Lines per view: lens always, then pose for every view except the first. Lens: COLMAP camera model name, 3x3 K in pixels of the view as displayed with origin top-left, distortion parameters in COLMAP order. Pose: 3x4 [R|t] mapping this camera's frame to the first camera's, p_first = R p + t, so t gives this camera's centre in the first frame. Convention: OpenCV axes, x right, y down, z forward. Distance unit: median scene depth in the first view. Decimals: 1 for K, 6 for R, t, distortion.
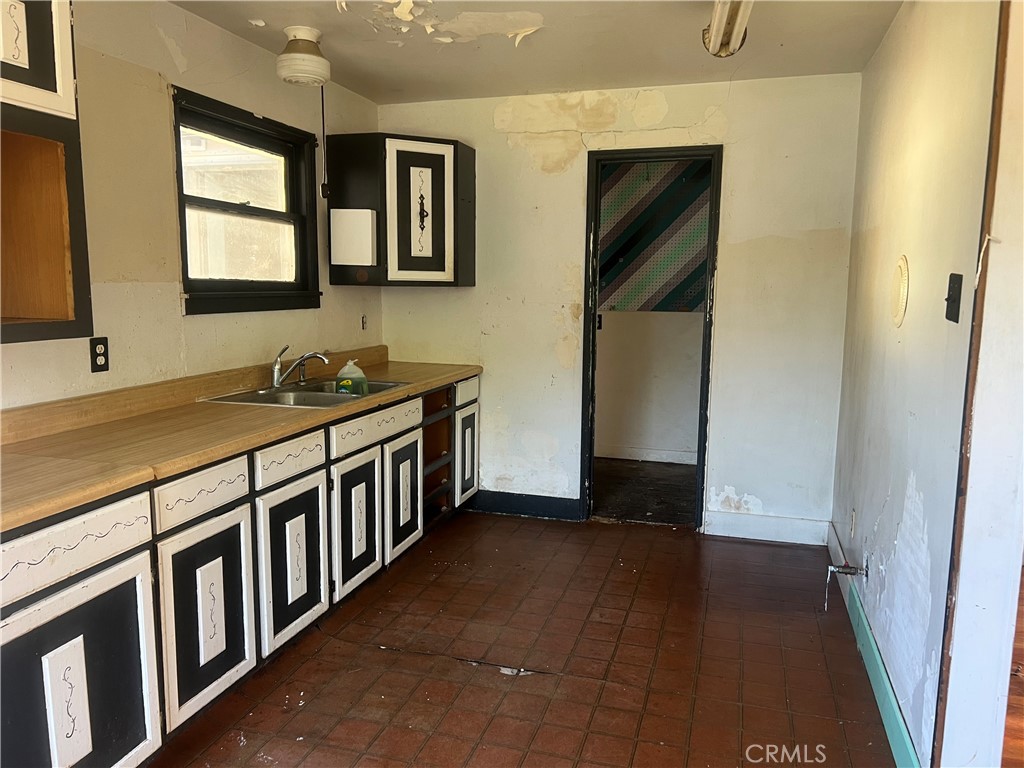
lens RADIAL K [[784.4, 0, 511.2], [0, 784.4, 385.0], [0, 0, 1]] dist [0.052228, -0.043986]
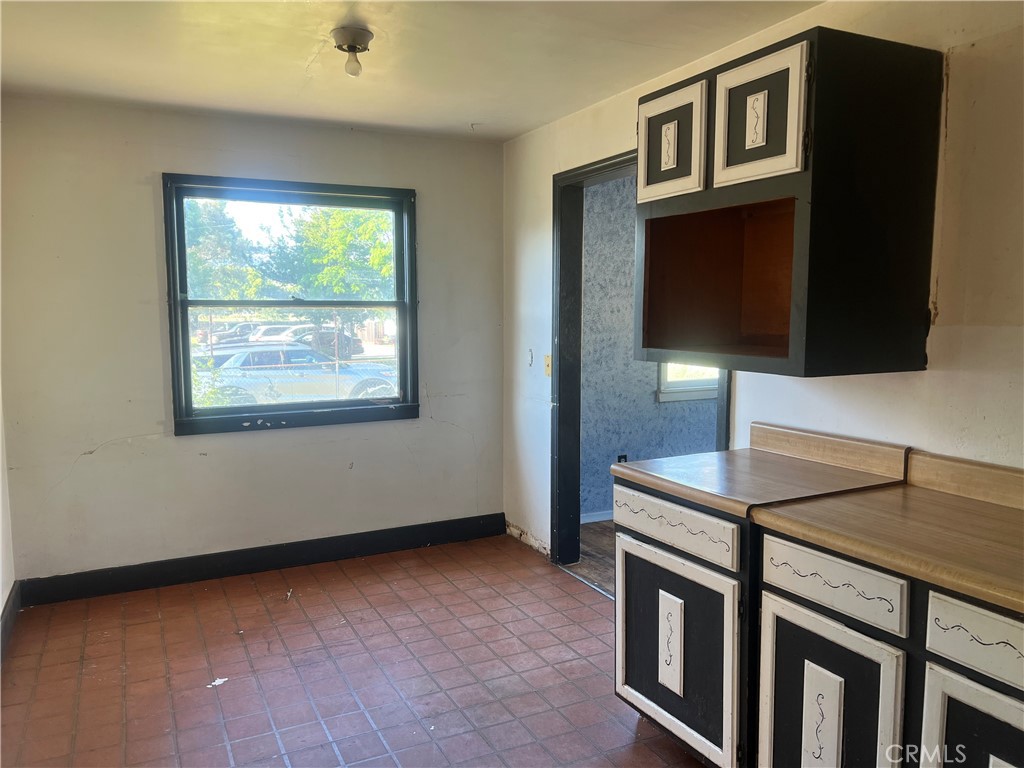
lens RADIAL K [[784.4, 0, 508.5], [0, 784.4, 382.0], [0, 0, 1]] dist [0.052228, -0.043986]
pose [[-0.741723, 0.052496, -0.668649, 0.363247], [-0.094306, 0.978865, 0.181464, -0.169861], [0.664043, 0.197654, -0.721096, 1.237855]]
